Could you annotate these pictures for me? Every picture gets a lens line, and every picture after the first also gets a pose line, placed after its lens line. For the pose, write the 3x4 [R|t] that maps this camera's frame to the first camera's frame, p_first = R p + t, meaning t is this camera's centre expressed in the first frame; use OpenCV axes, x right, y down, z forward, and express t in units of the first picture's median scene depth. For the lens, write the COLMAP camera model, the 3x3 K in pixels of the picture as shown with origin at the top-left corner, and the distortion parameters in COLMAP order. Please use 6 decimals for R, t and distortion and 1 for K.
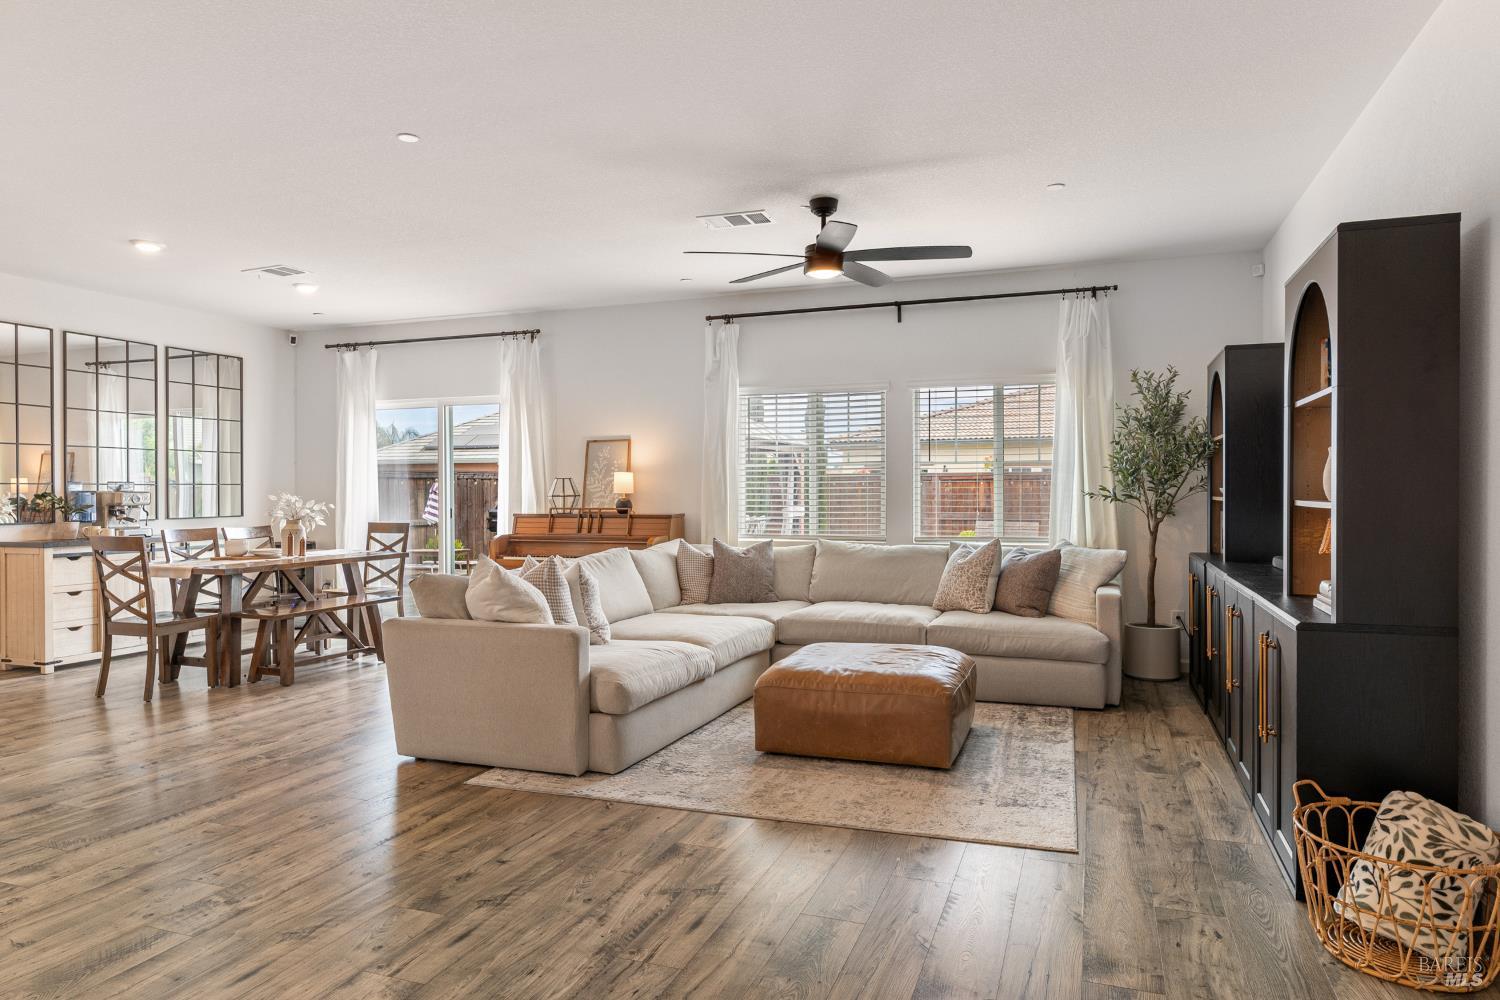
lens RADIAL K [[933.5, 0, 750.2], [0, 933.5, 498.7], [0, 0, 1]] dist [0.001855, -0.000055]
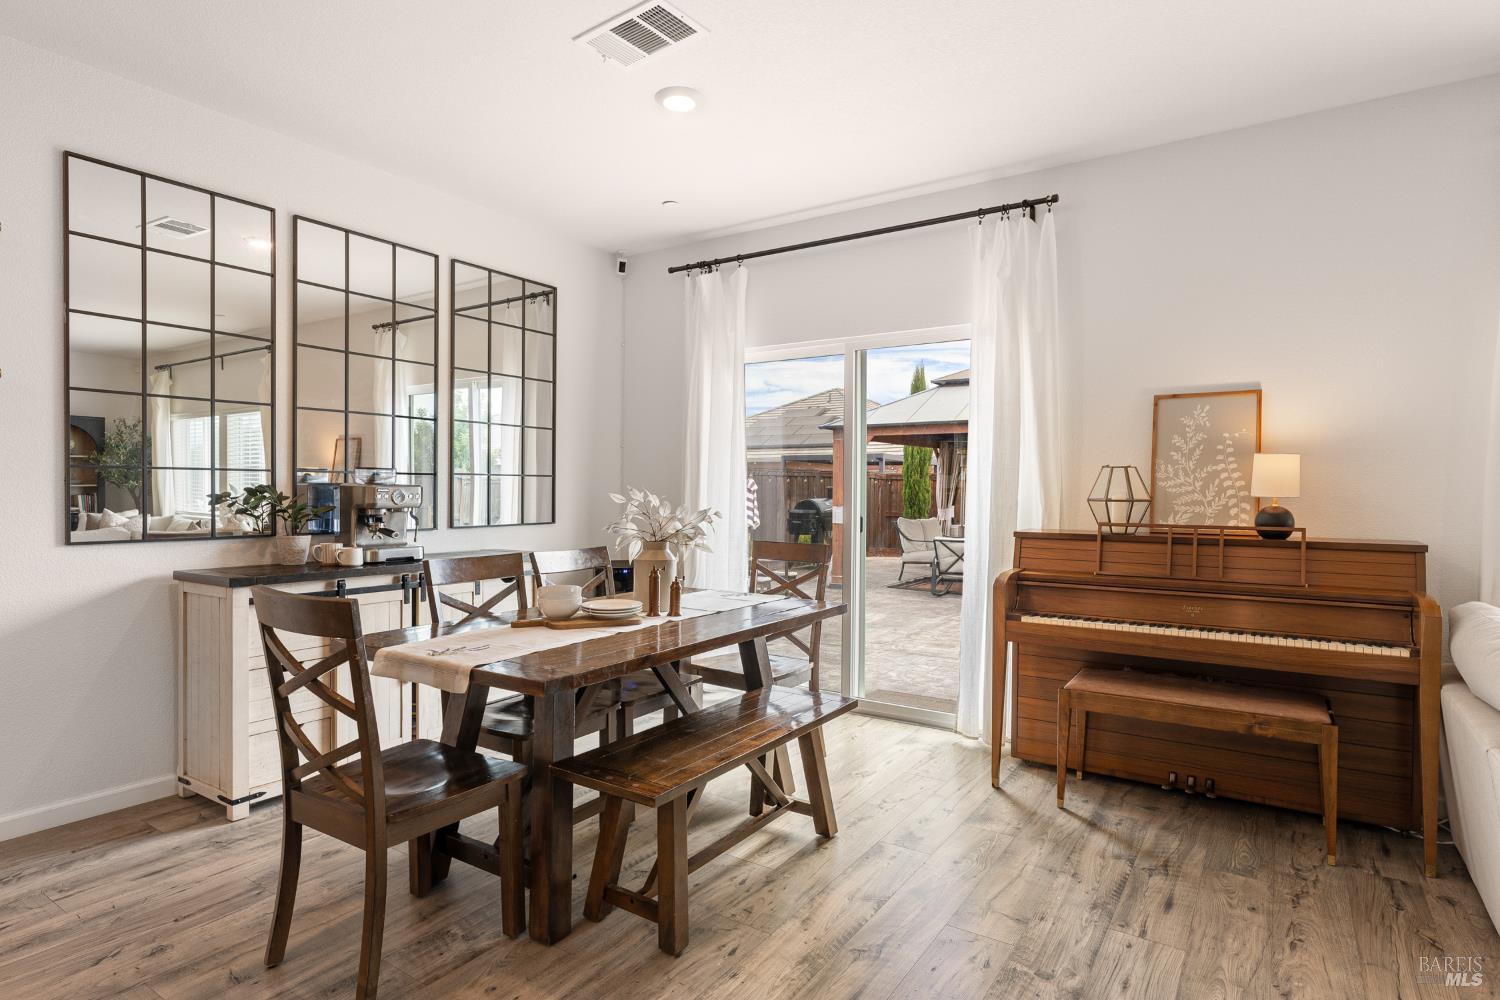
lens RADIAL K [[795.7, 0, 745.4], [0, 795.7, 499.4], [0, 0, 1]] dist [-0.000323, -0.000074]
pose [[0.972201, 0.012501, -0.233813, -0.354562], [-0.011657, 0.999920, 0.004990, -0.003643], [0.233856, -0.002126, 0.972269, 0.610866]]
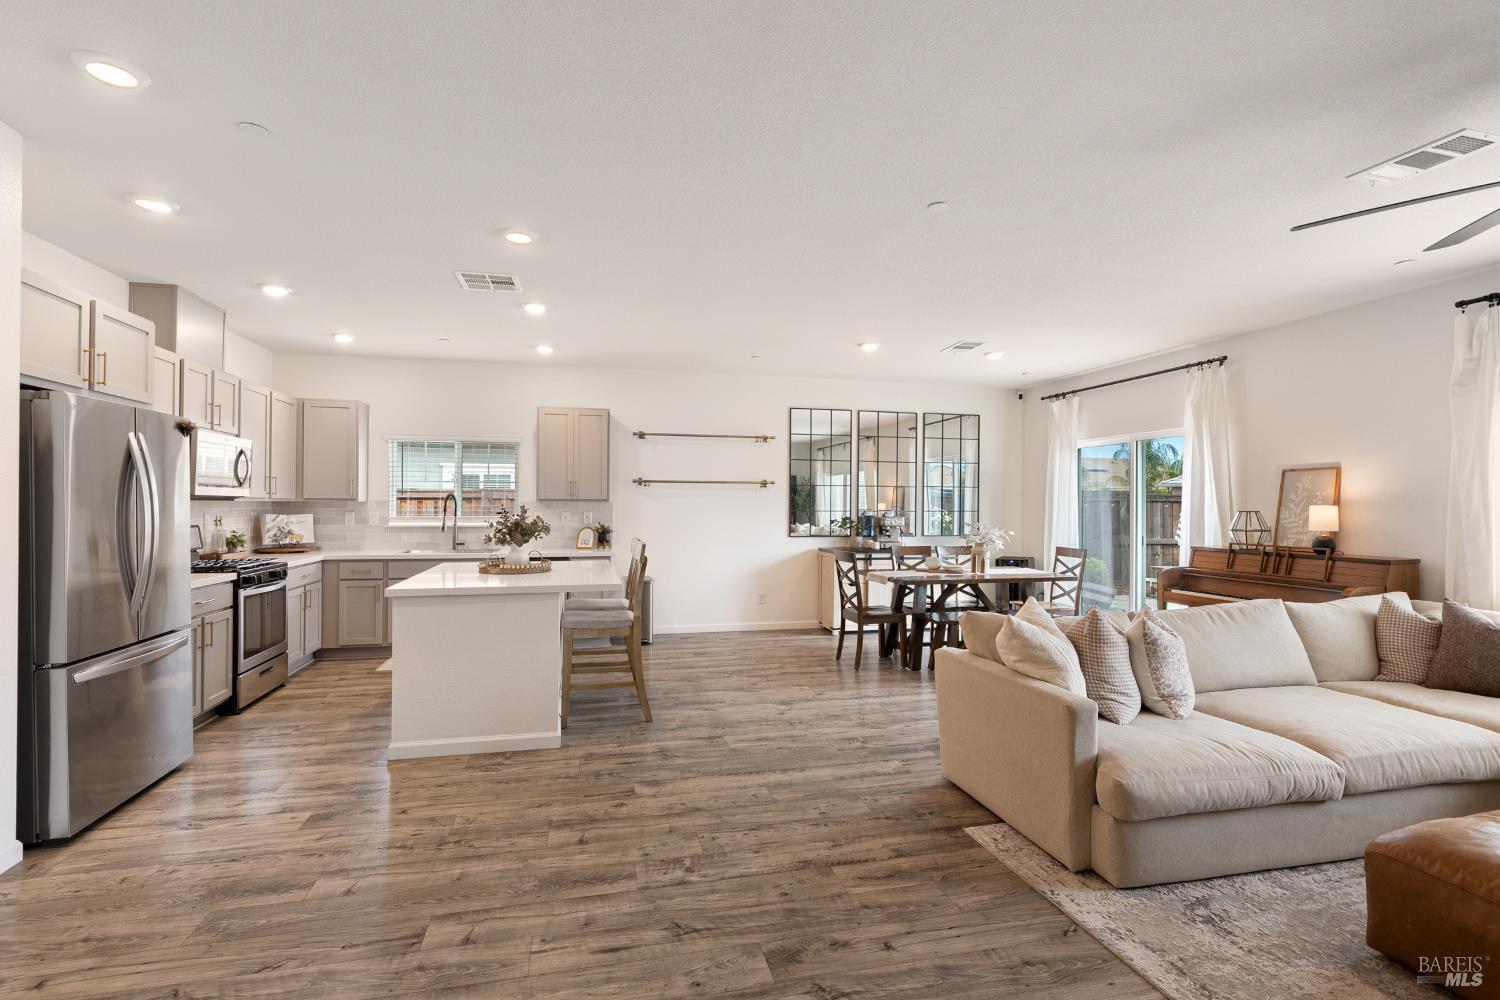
lens RADIAL K [[695.6, 0, 750.0], [0, 695.6, 500.0], [0, 0, 1]] dist [-0.002240, -0.000349]
pose [[0.560009, 0.002351, -0.828483, 0.112322], [-0.015234, 0.999856, -0.007460, -0.024177], [0.828347, 0.016798, 0.559964, 0.237655]]
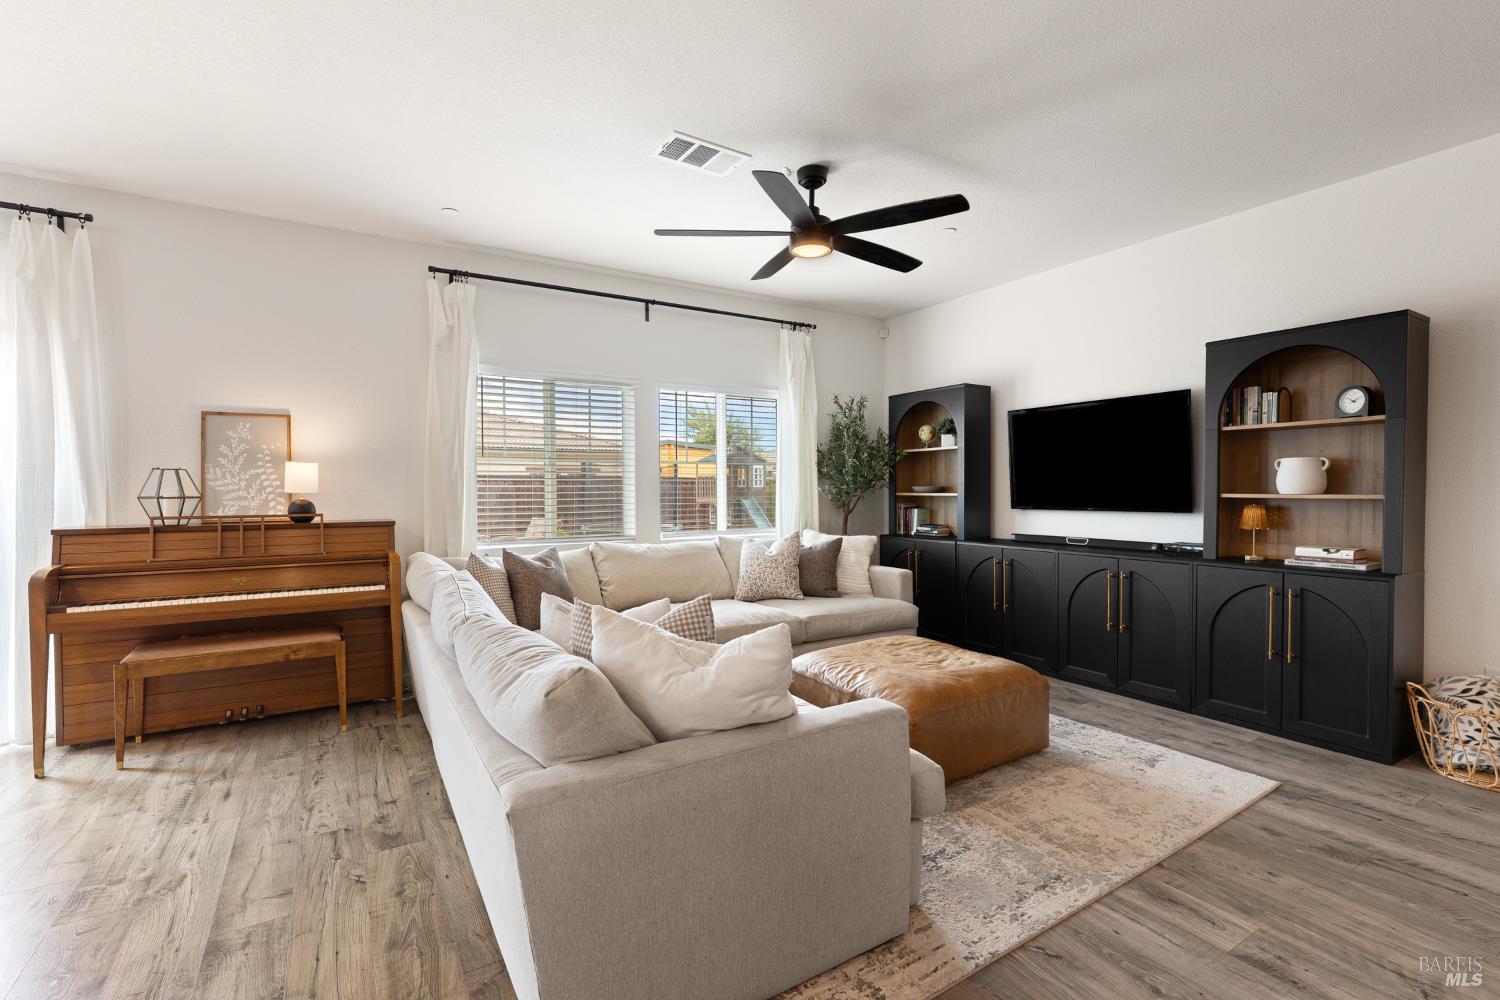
lens RADIAL K [[683.2, 0, 748.8], [0, 683.2, 504.4], [0, 0, 1]] dist [0.000224, 0.000714]
pose [[0.614533, -0.017554, 0.788695, -0.381468], [0.008137, 0.999840, 0.015913, -0.002757], [-0.788849, -0.003361, 0.614578, 0.493981]]
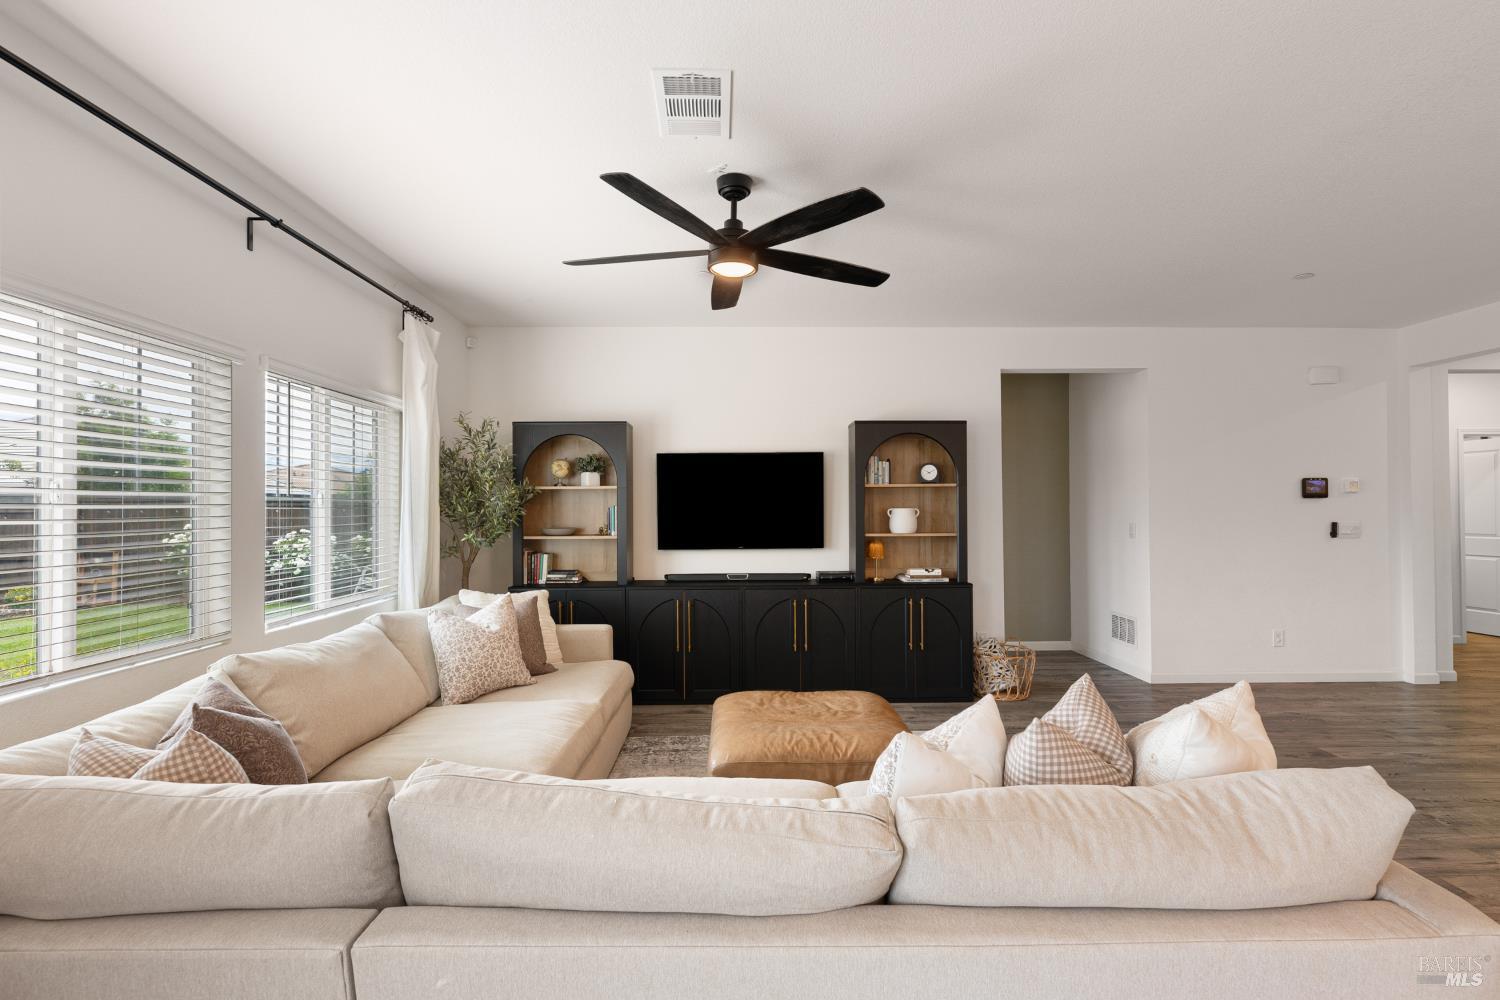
lens RADIAL K [[695.6, 0, 750.0], [0, 695.6, 500.0], [0, 0, 1]] dist [-0.002240, -0.000349]
pose [[-0.377793, 0.019780, 0.925679, -0.366203], [0.014155, 0.999778, -0.015586, -0.026900], [-0.925782, 0.007215, -0.377990, 0.948378]]
